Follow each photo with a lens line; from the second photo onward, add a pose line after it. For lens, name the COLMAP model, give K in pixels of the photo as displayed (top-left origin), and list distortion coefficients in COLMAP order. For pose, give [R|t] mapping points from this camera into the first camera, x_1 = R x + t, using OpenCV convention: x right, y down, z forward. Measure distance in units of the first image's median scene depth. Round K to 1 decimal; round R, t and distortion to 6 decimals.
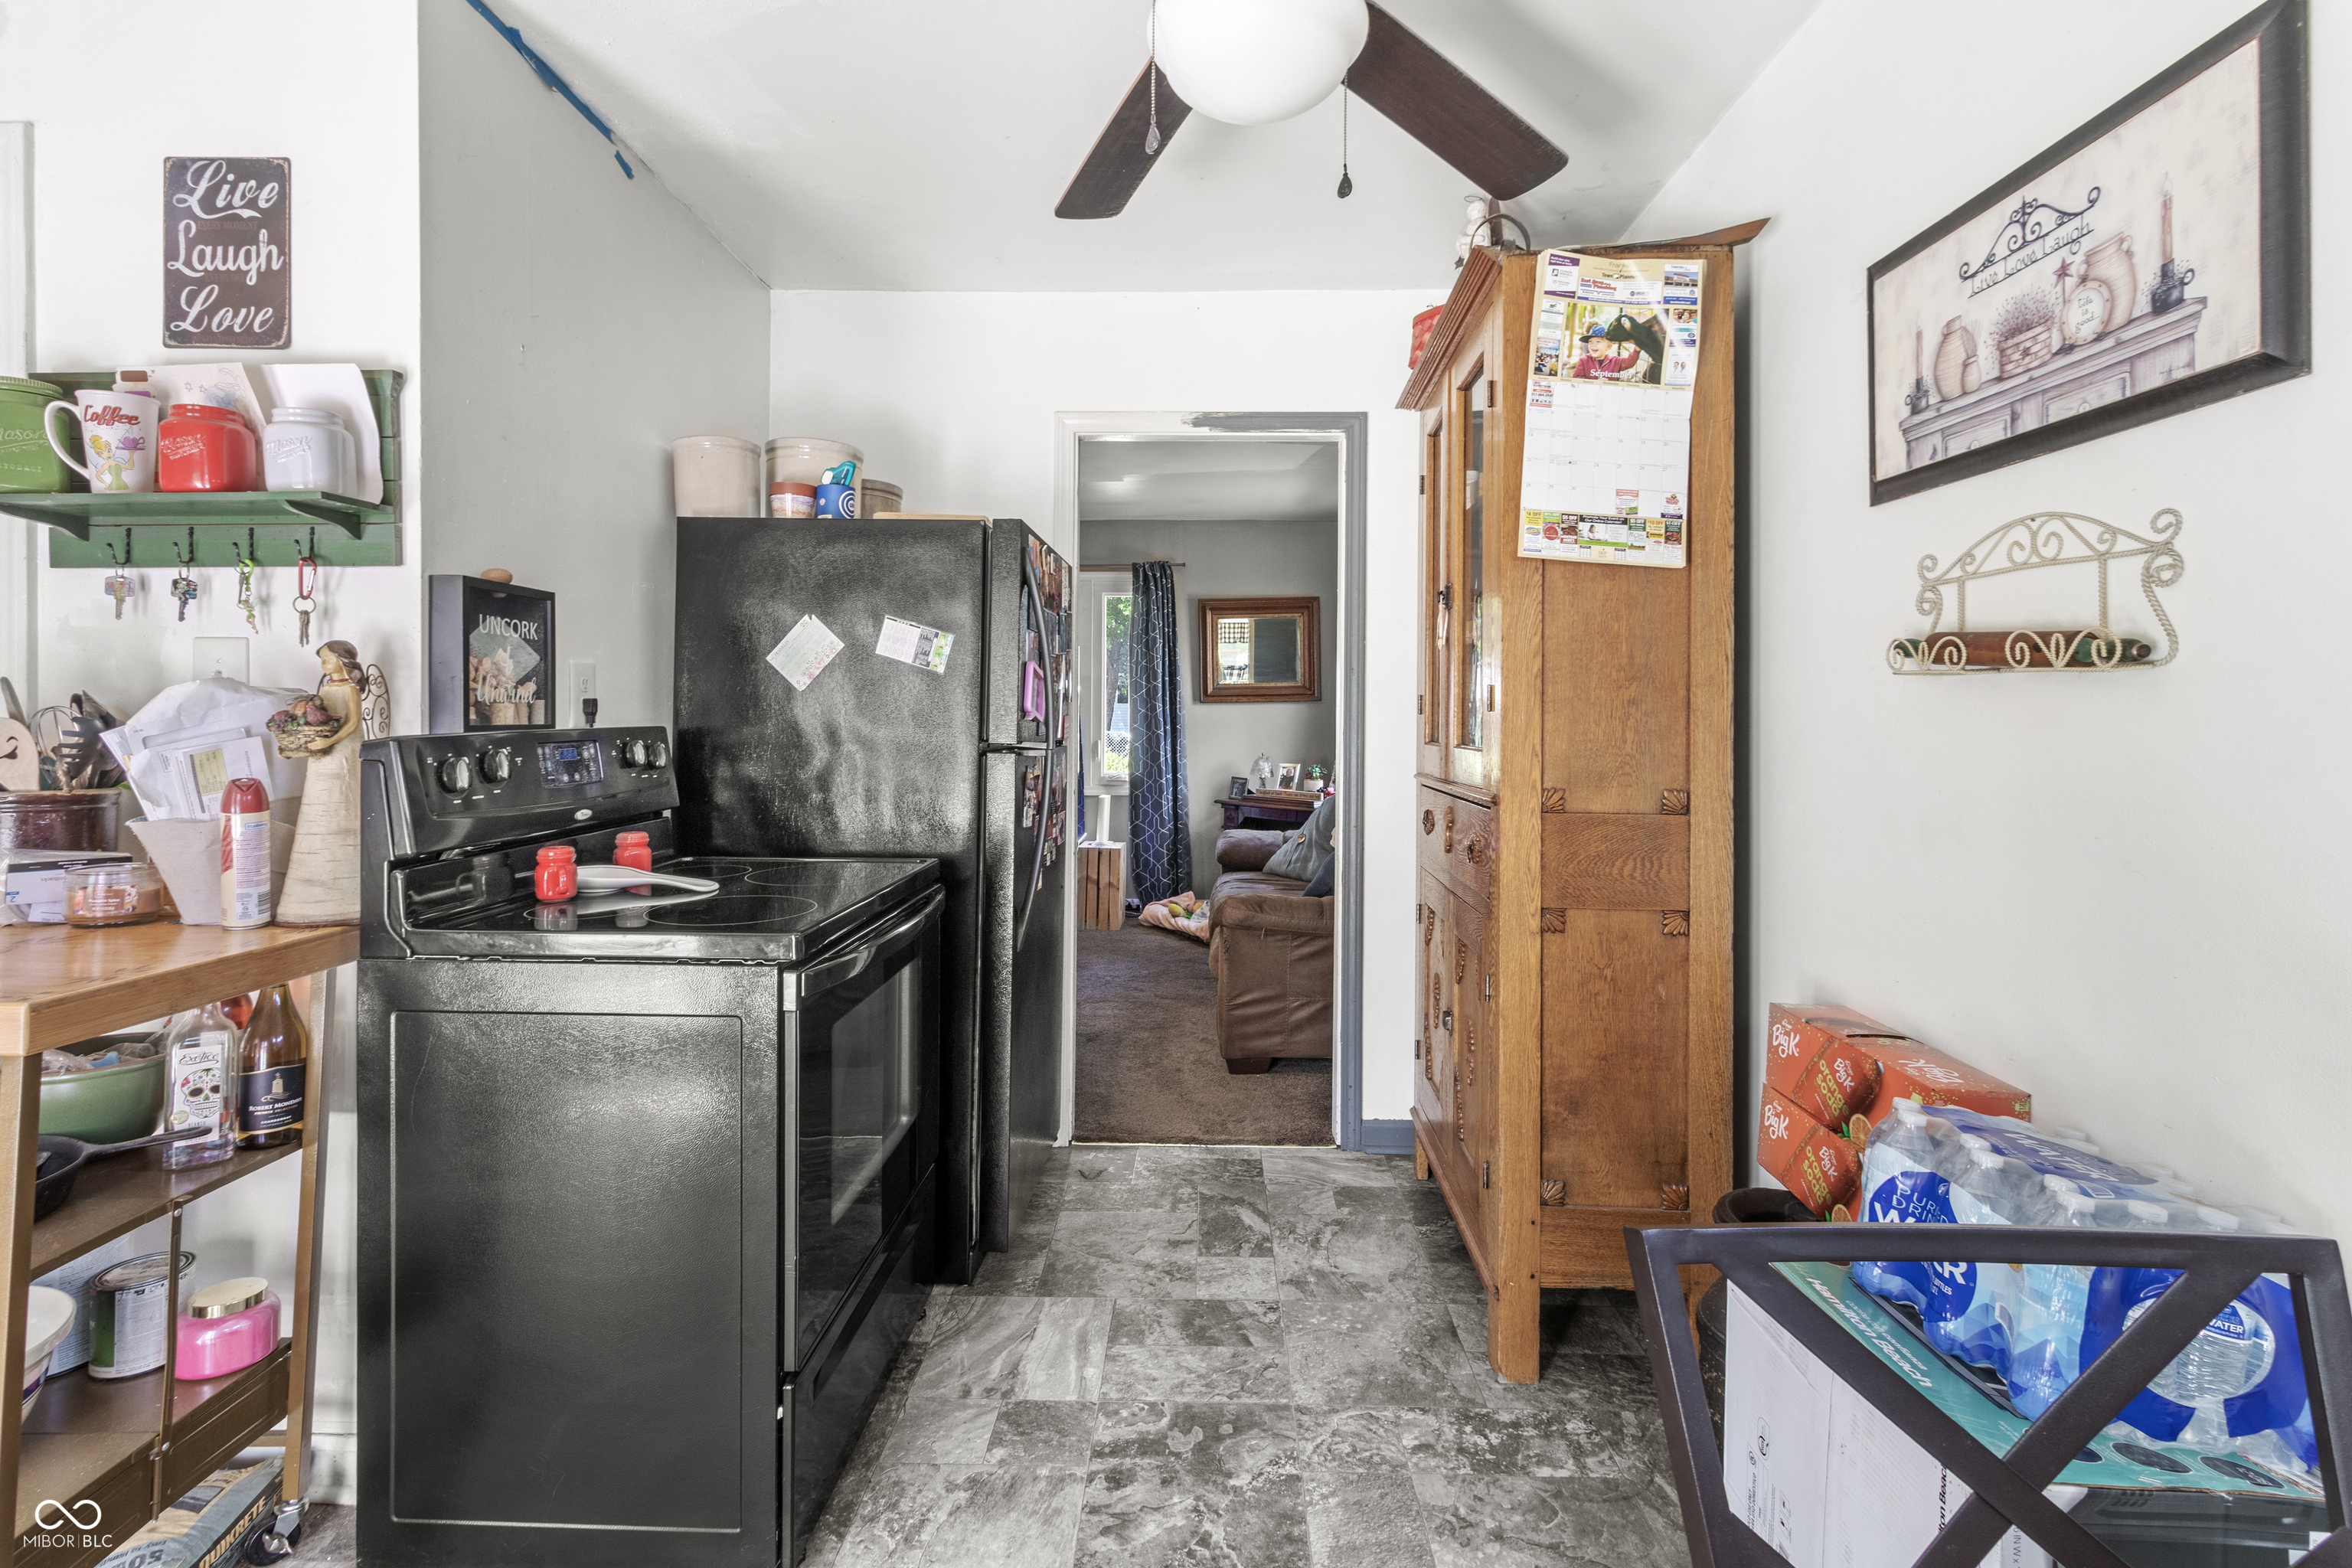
lens RADIAL K [[1115.2, 0, 1180.3], [0, 1115.2, 712.8], [0, 0, 1]] dist [0.008517, -0.000310]
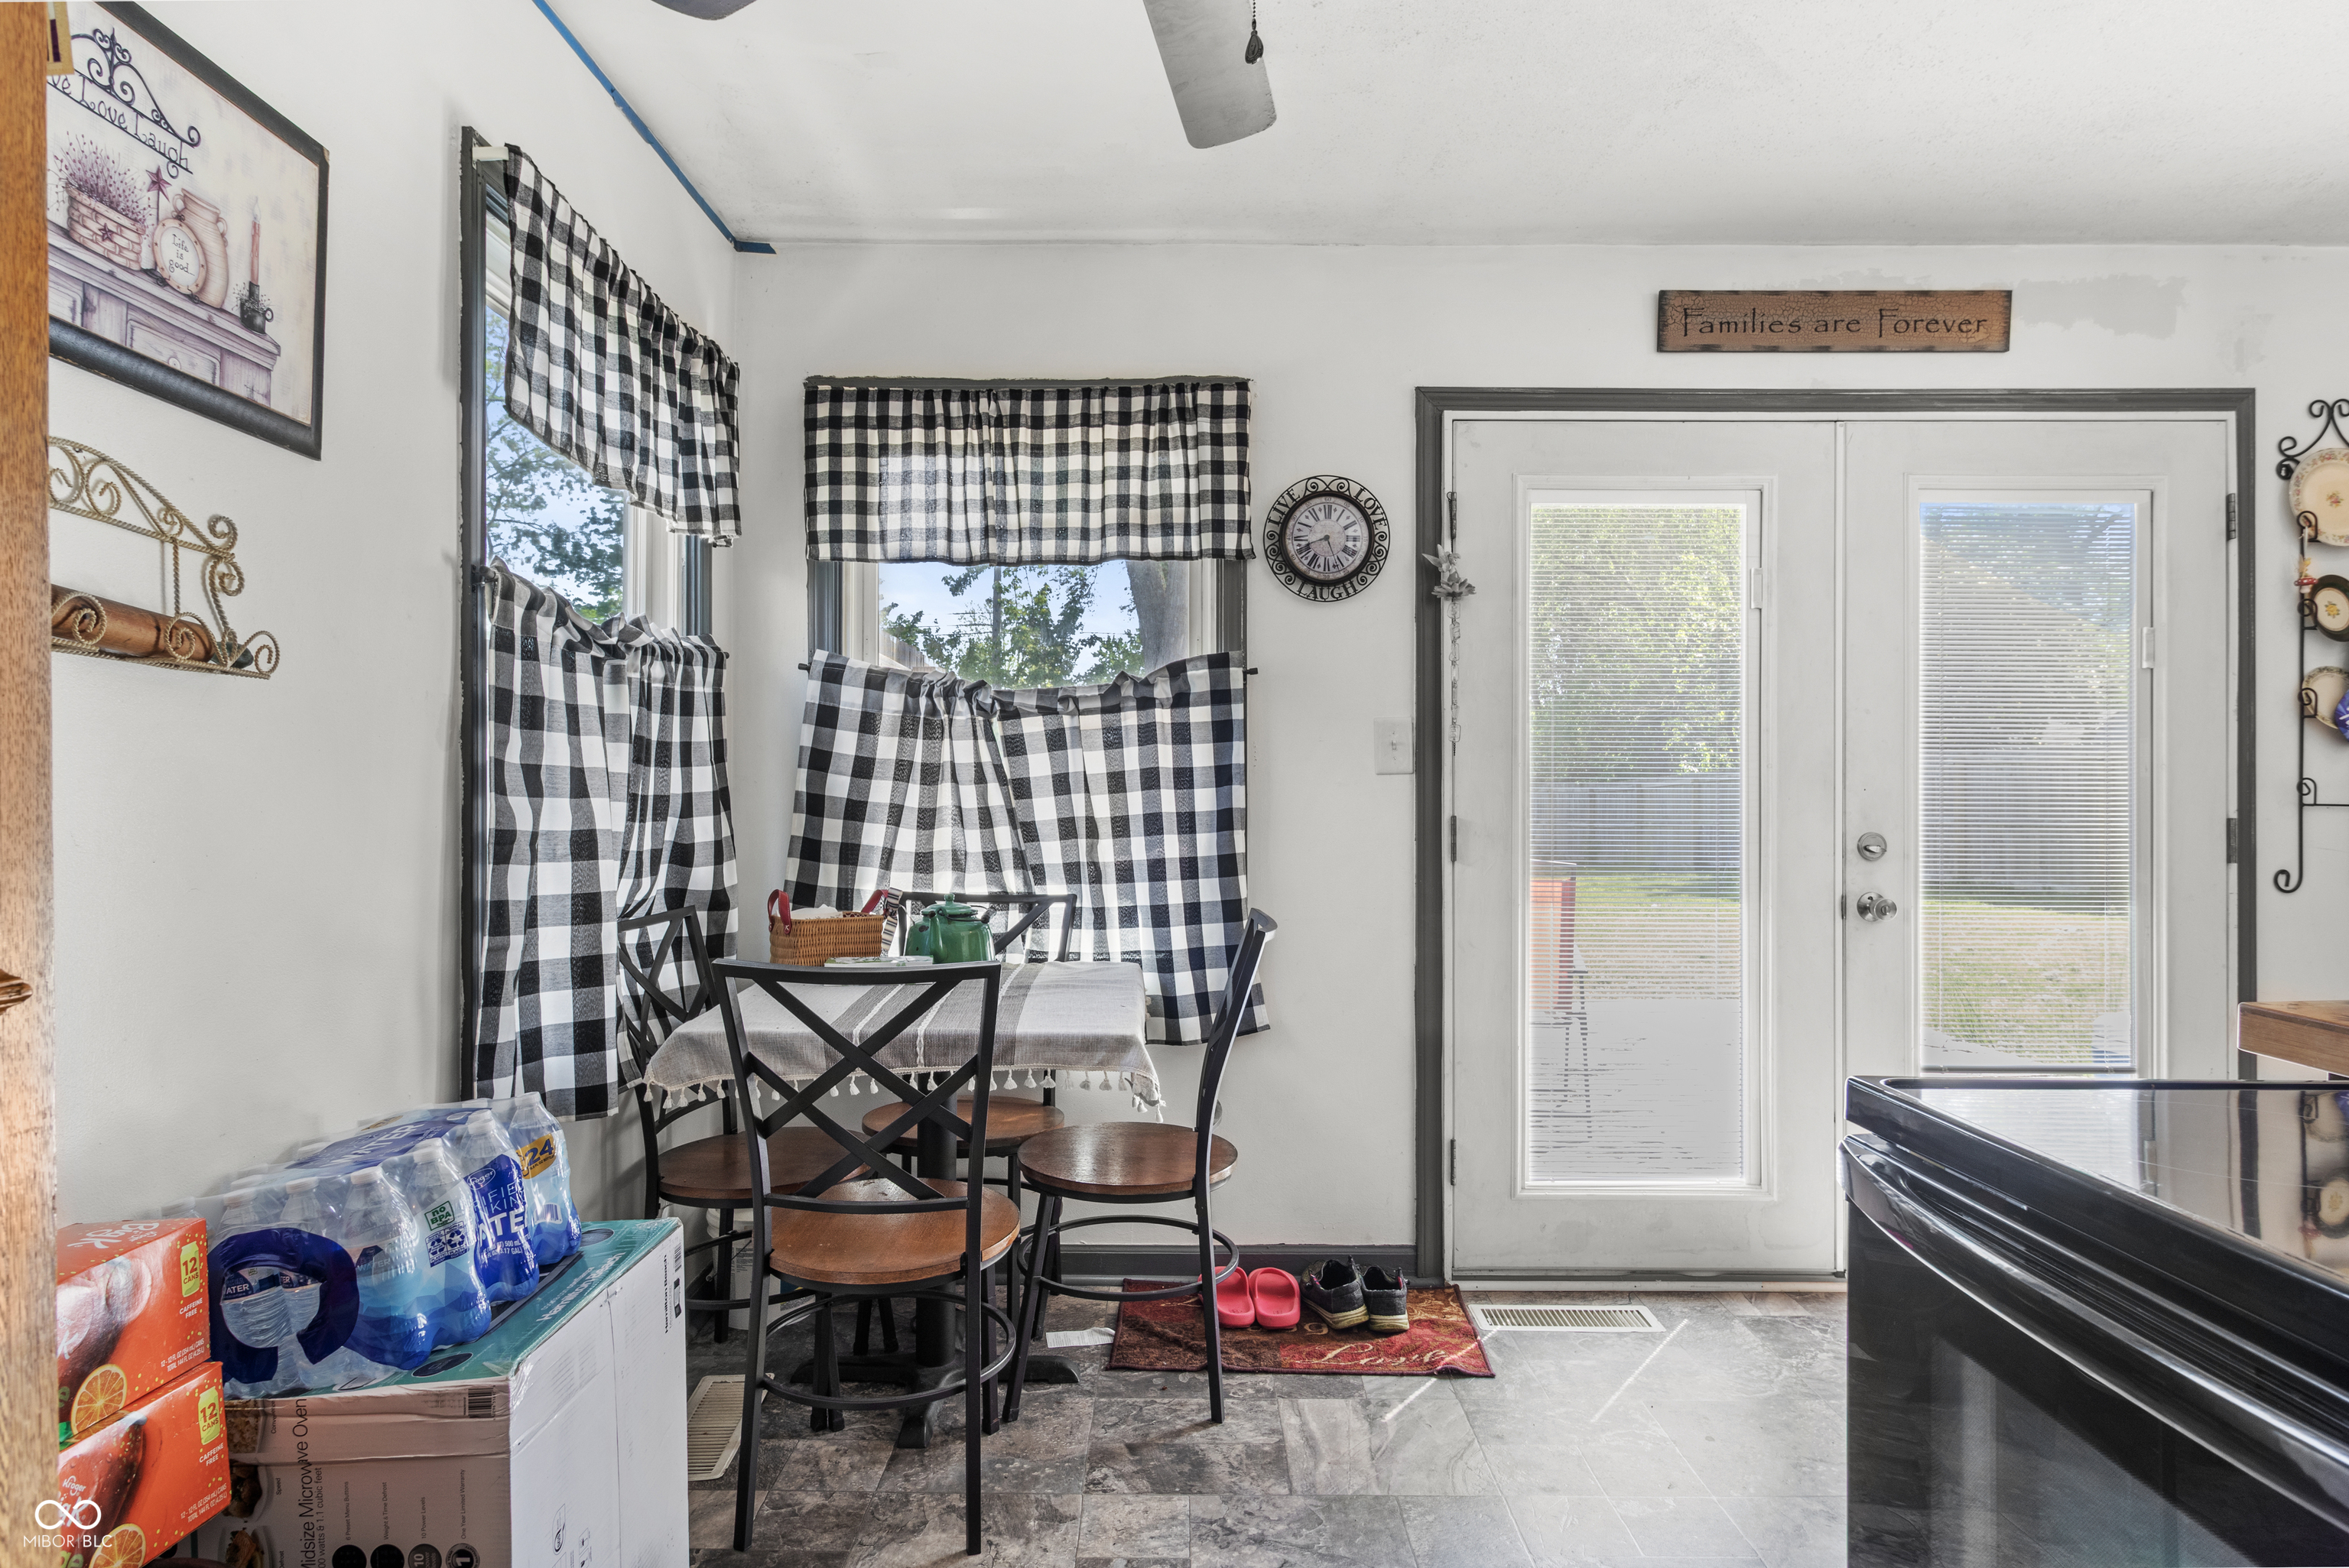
lens RADIAL K [[1448.5, 0, 1178.7], [0, 1448.5, 793.6], [0, 0, 1]] dist [-0.006754, 0.000607]
pose [[-0.999837, -0.007171, -0.016541, 0.045818], [-0.007037, 0.999942, -0.008121, 0.061149], [0.016599, -0.008003, -0.999830, 2.041113]]
